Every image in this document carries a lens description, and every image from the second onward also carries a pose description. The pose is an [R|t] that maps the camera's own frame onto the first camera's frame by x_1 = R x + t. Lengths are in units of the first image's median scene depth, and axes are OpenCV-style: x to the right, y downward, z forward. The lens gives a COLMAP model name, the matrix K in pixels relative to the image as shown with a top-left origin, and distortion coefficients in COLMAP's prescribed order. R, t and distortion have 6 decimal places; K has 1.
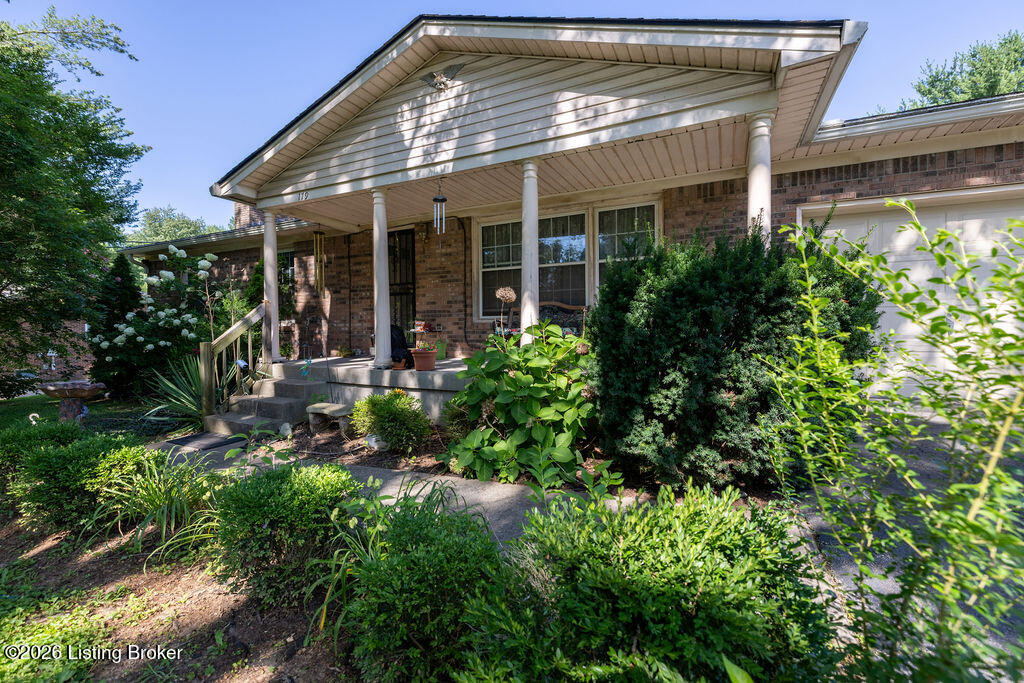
lens RADIAL K [[437.7, 0, 512.0], [0, 437.7, 341.5], [0, 0, 1]] dist [-0.000233, -0.000020]
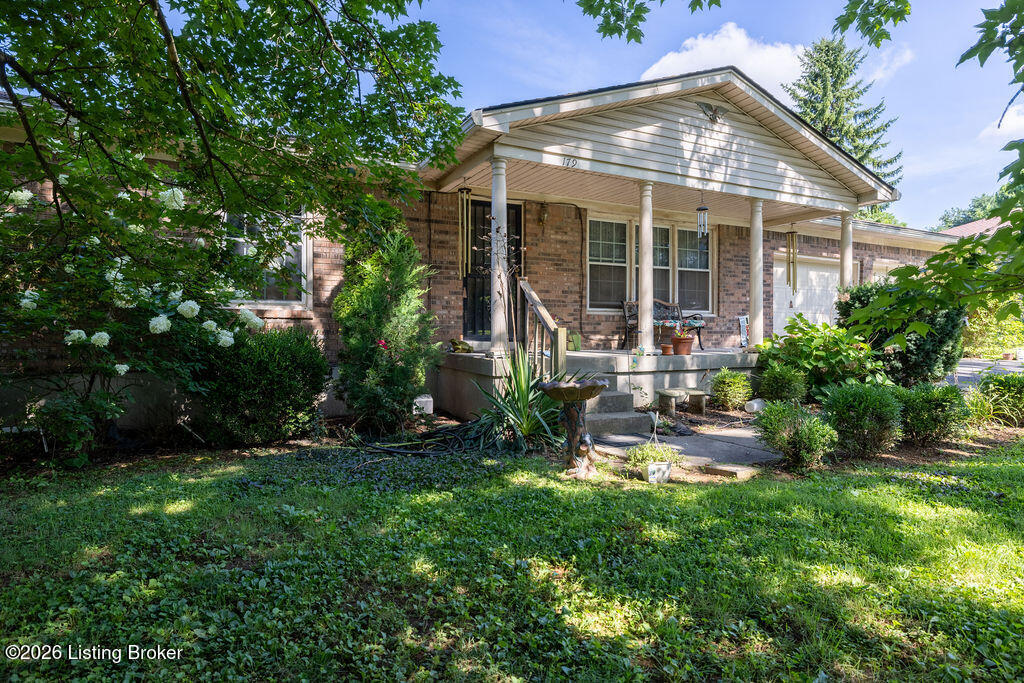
lens RADIAL K [[573.7, 0, 512.0], [0, 573.7, 341.5], [0, 0, 1]] dist [-0.002065, 0.000209]
pose [[0.592011, -0.005162, 0.805913, -1.250358], [0.022699, 0.999690, -0.010271, 0.029407], [-0.805610, 0.024374, 0.591944, 0.361005]]
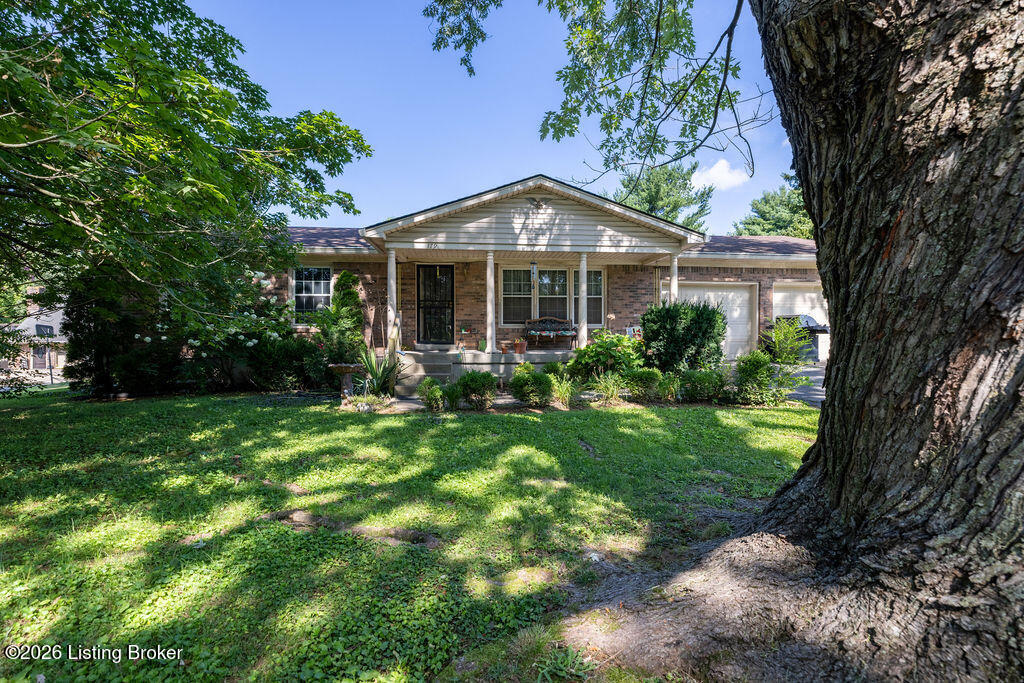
lens RADIAL K [[437.7, 0, 512.0], [0, 437.7, 341.5], [0, 0, 1]] dist [-0.000233, -0.000020]
pose [[0.852354, 0.000431, 0.522965, -0.900340], [0.012827, 0.999682, -0.021729, 0.043623], [-0.522807, 0.025229, 0.852077, -0.413614]]
